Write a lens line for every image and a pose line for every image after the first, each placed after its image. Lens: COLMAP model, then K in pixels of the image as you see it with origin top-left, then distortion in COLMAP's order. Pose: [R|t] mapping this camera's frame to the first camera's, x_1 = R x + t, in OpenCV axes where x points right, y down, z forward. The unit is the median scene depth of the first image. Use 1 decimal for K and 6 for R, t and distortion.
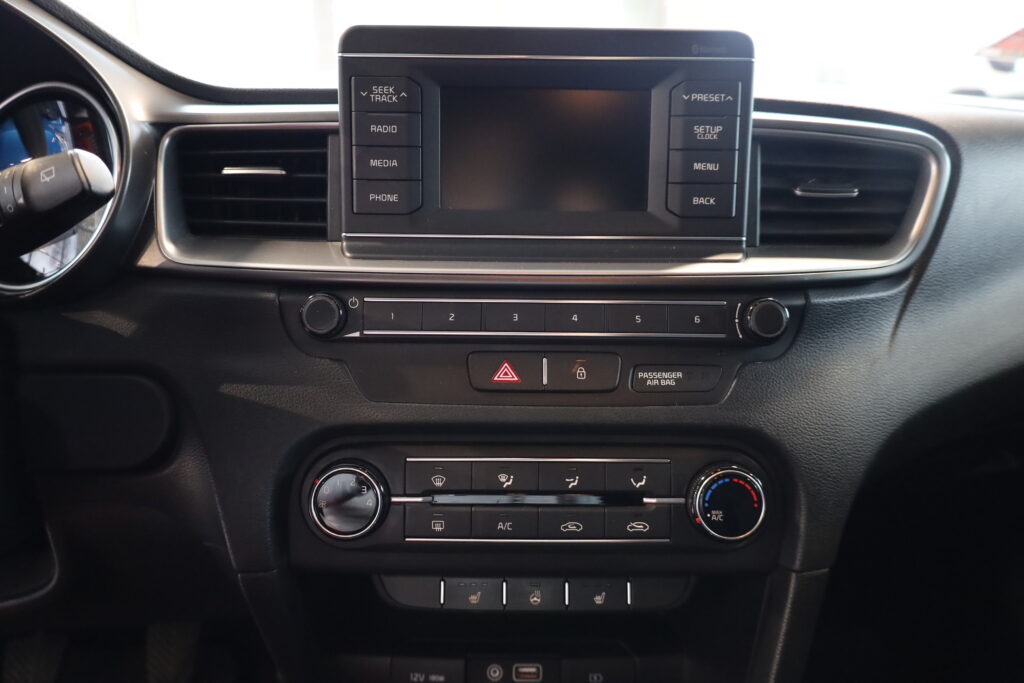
lens RADIAL K [[694.5, 0, 512.8], [0, 694.5, 345.4], [0, 0, 1]] dist [-0.010591, 0.001038]
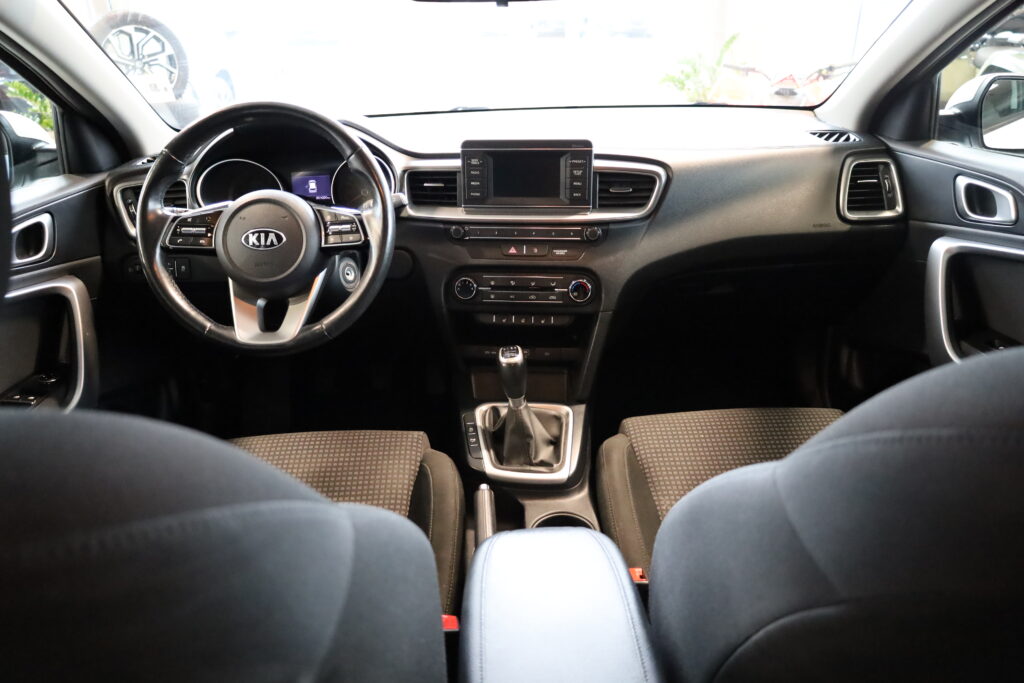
lens RADIAL K [[694.5, 0, 512.8], [0, 694.5, 345.4], [0, 0, 1]] dist [-0.010591, 0.001038]
pose [[0.992682, 0.020267, -0.119048, 0.376664], [0.001341, 0.983906, 0.178684, -0.100662], [0.120753, -0.177536, 0.976678, -2.202325]]
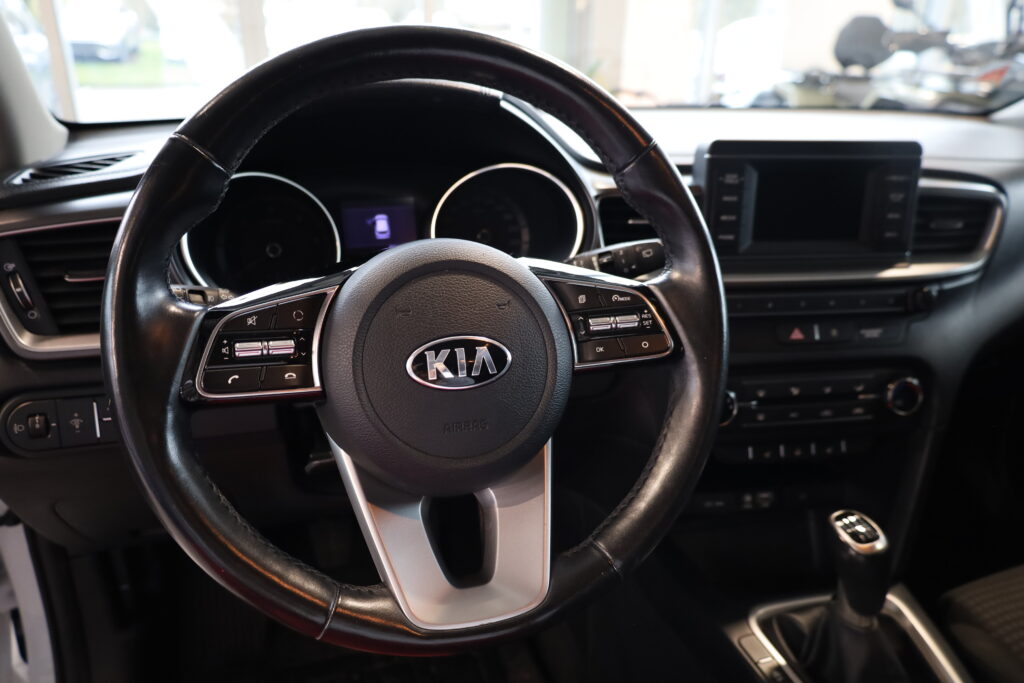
lens RADIAL K [[694.5, 0, 512.8], [0, 694.5, 345.4], [0, 0, 1]] dist [-0.010591, 0.001038]
pose [[0.987325, -0.047568, 0.151416, -1.004168], [0.026400, 0.989960, 0.138860, -0.200241], [-0.156501, -0.133103, 0.978668, -0.670421]]
